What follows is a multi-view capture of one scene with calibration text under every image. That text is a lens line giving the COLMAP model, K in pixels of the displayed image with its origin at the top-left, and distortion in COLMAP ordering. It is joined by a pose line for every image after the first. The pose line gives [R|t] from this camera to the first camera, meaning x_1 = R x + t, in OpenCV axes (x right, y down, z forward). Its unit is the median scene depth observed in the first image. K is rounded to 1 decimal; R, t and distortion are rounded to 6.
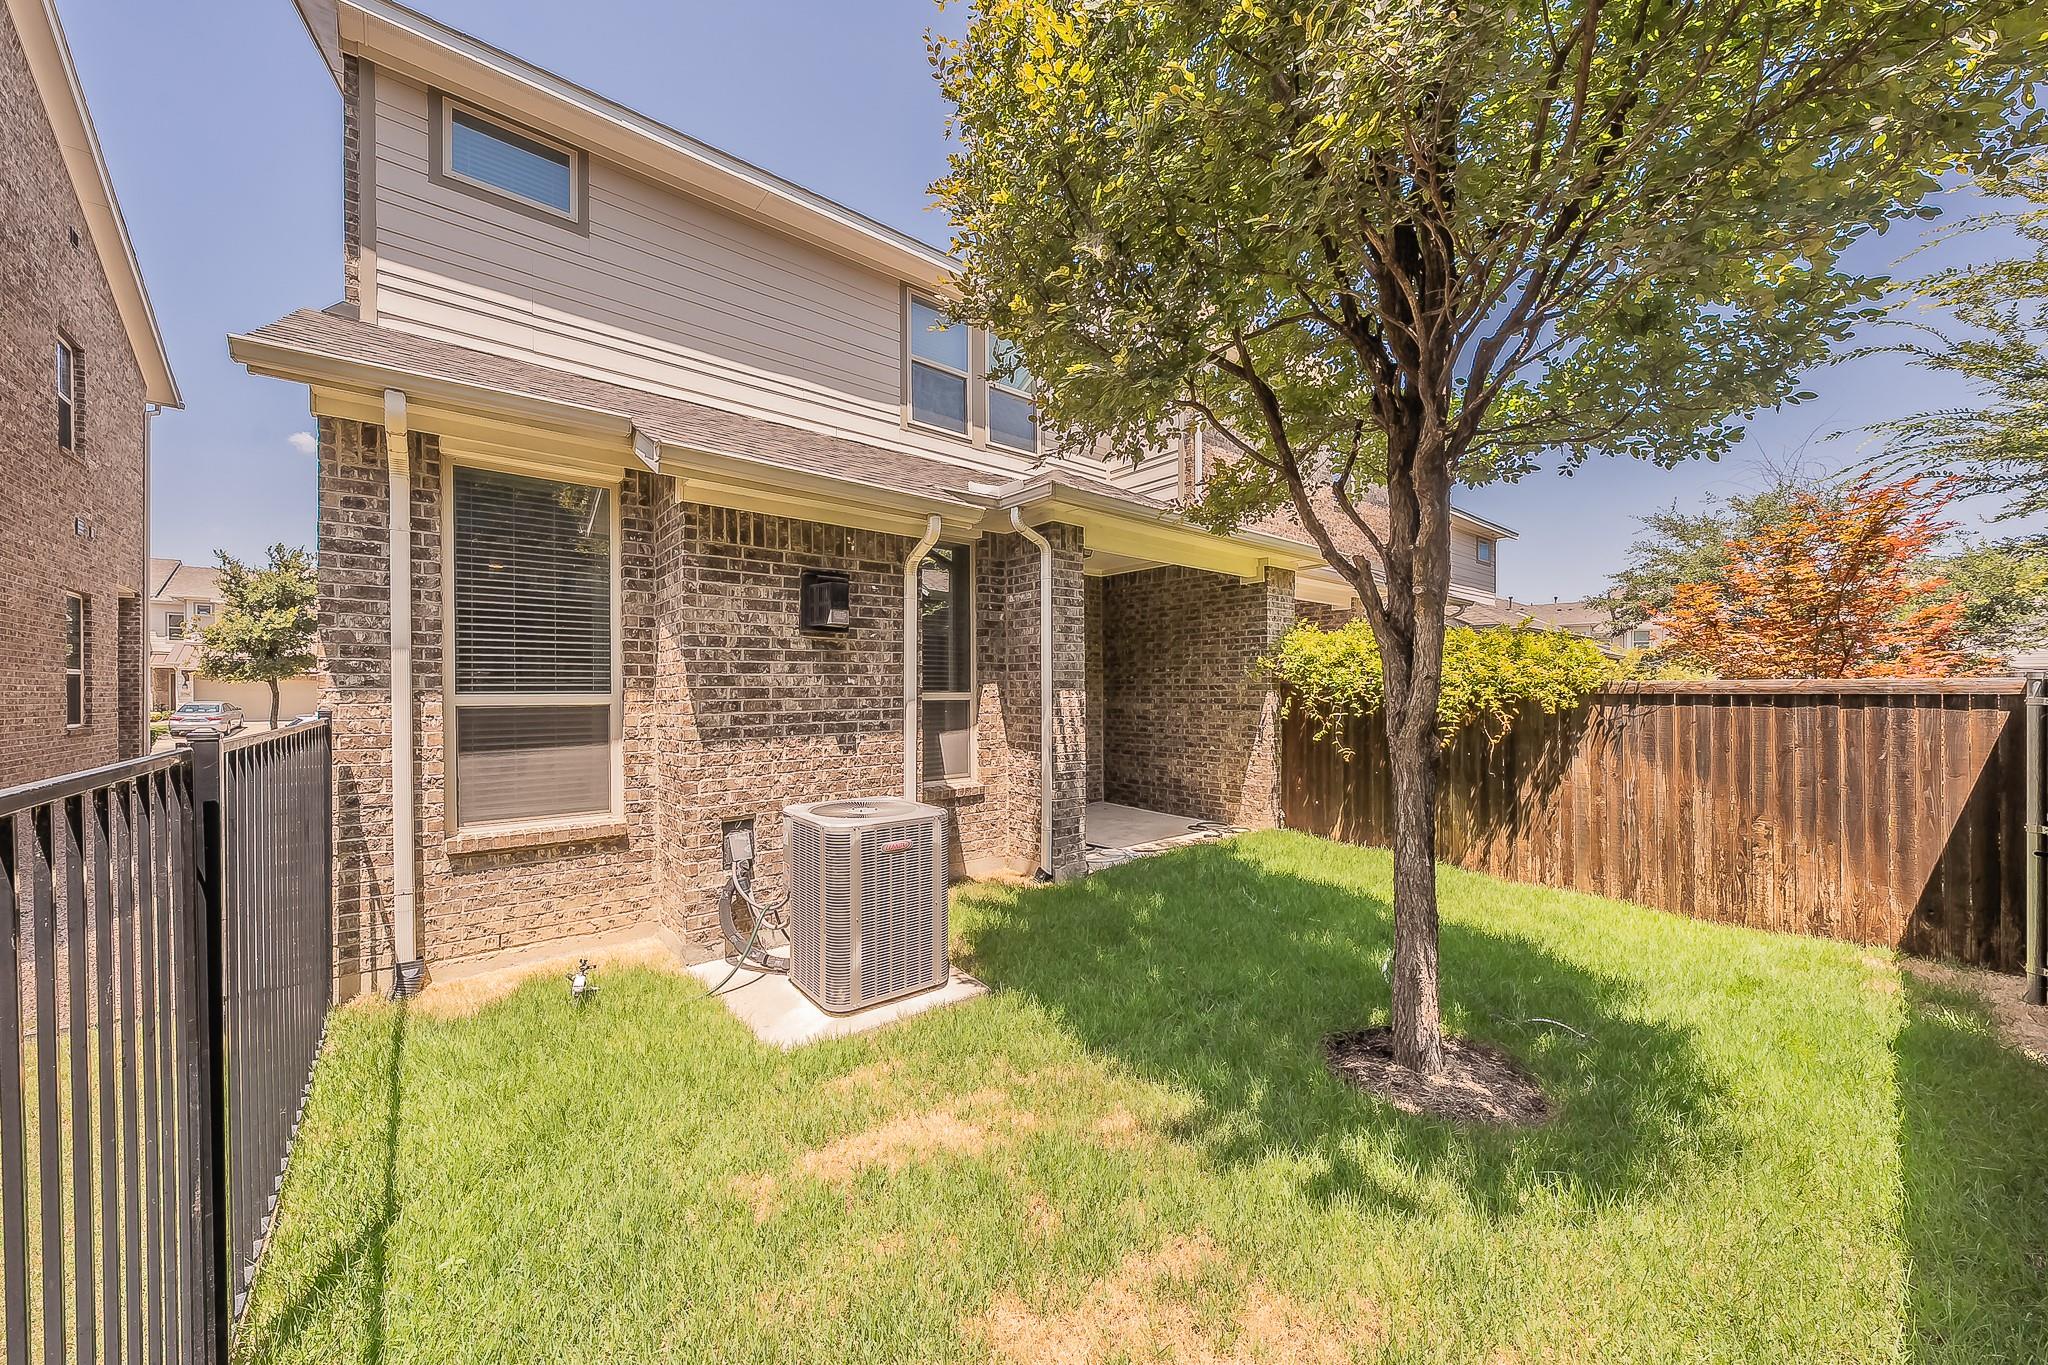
lens RADIAL K [[708.7, 0, 1019.5], [0, 708.7, 688.3], [0, 0, 1]] dist [-0.003508, -0.000124]
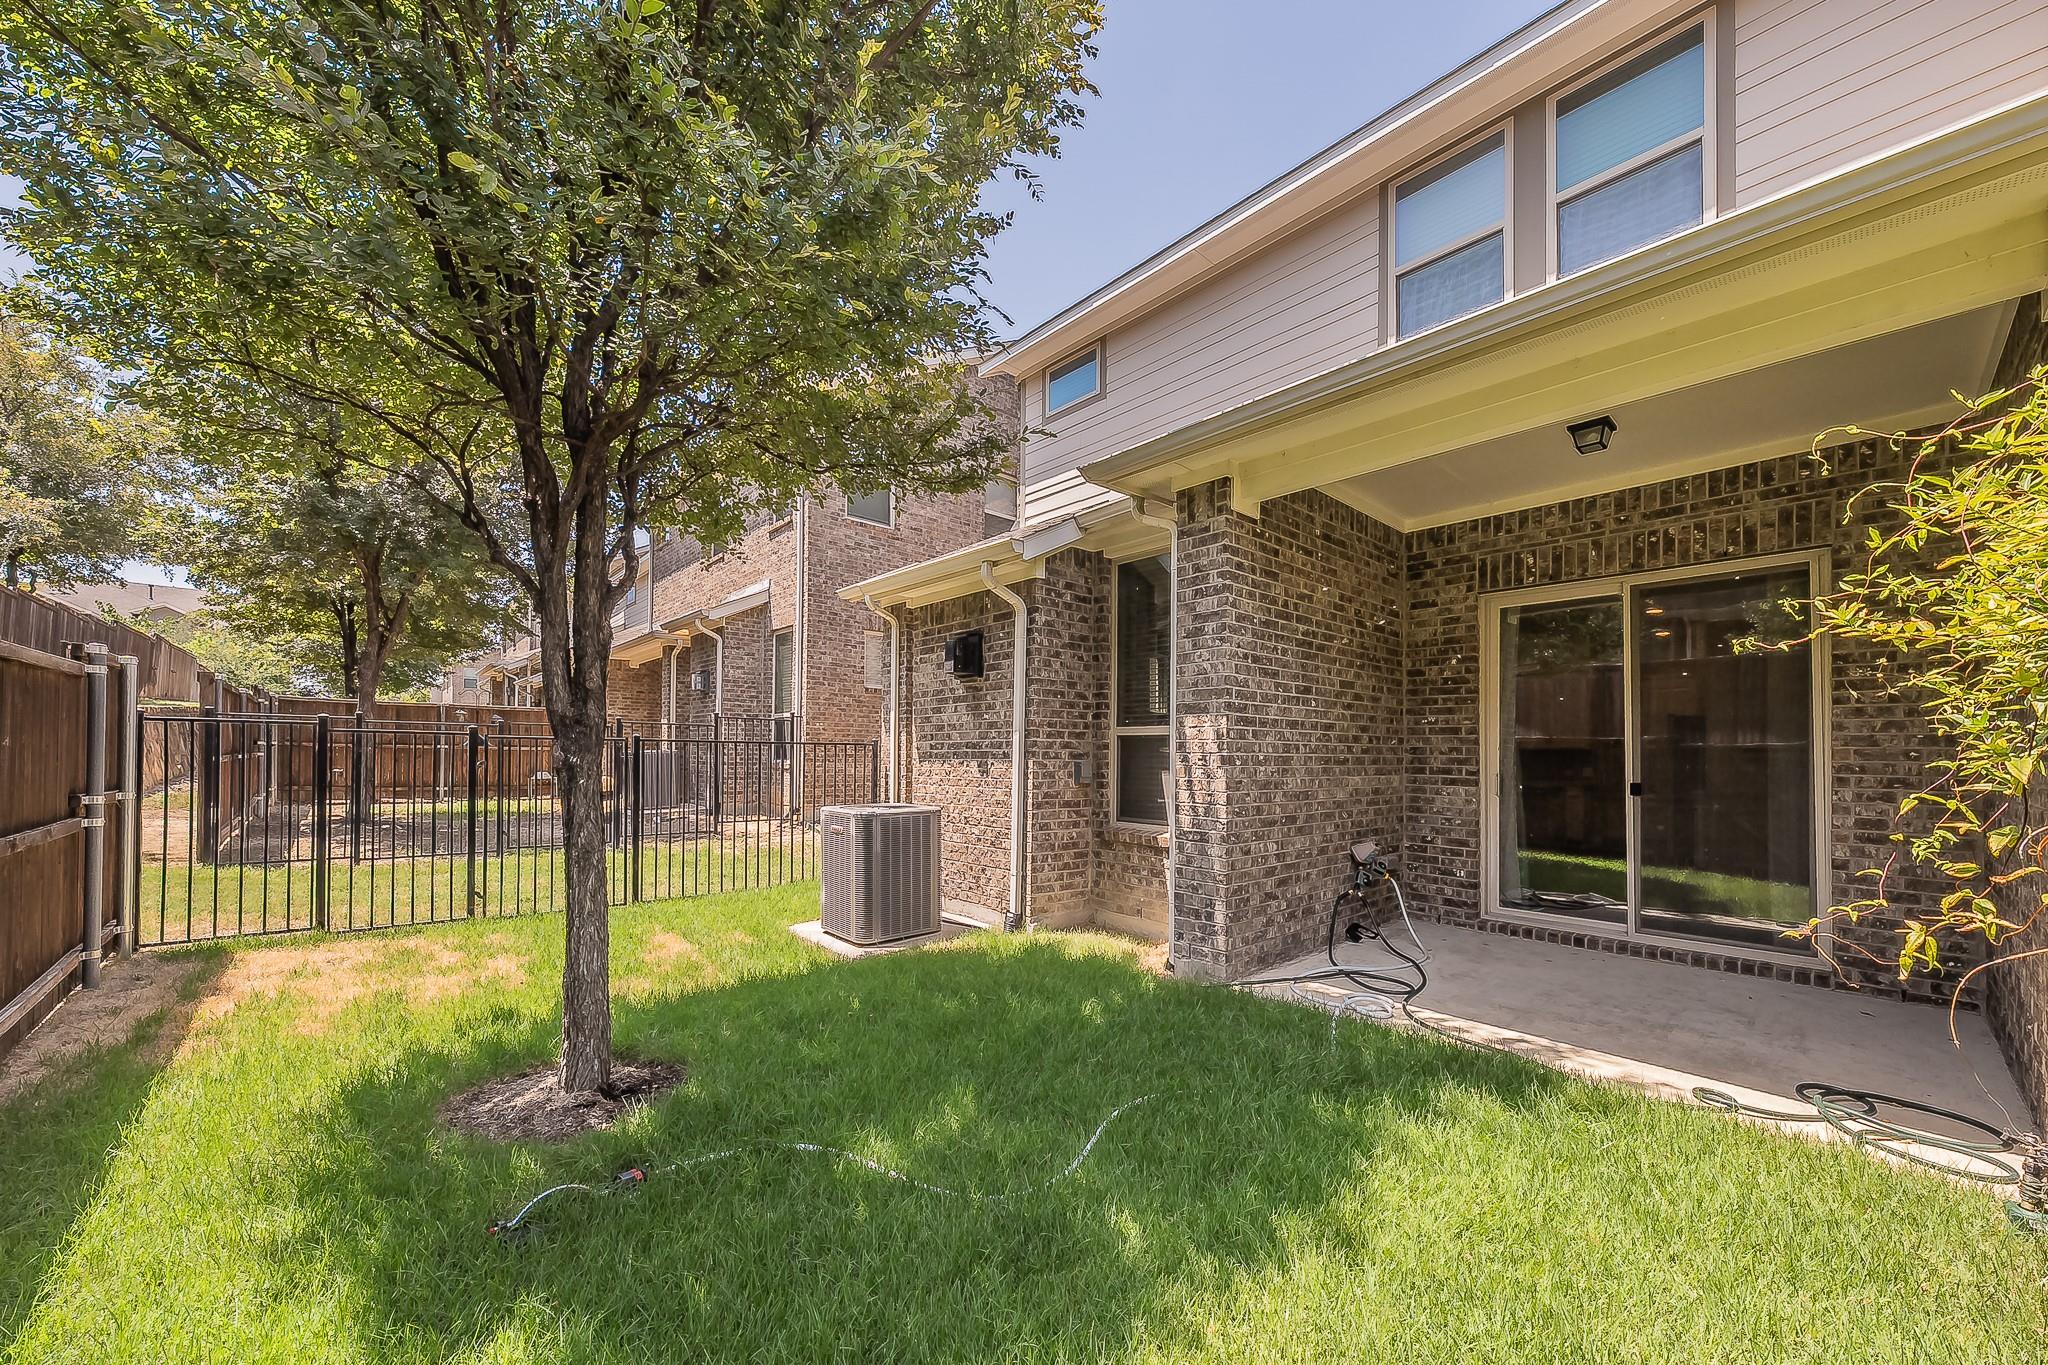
lens RADIAL K [[708.7, 0, 967.7], [0, 708.7, 743.9], [0, 0, 1]] dist [-0.003508, -0.000124]
pose [[0.031467, -0.008809, -0.999466, 0.960632], [-0.005154, 0.999946, -0.008975, 0.047084], [0.999492, 0.005434, 0.031419, 0.923601]]
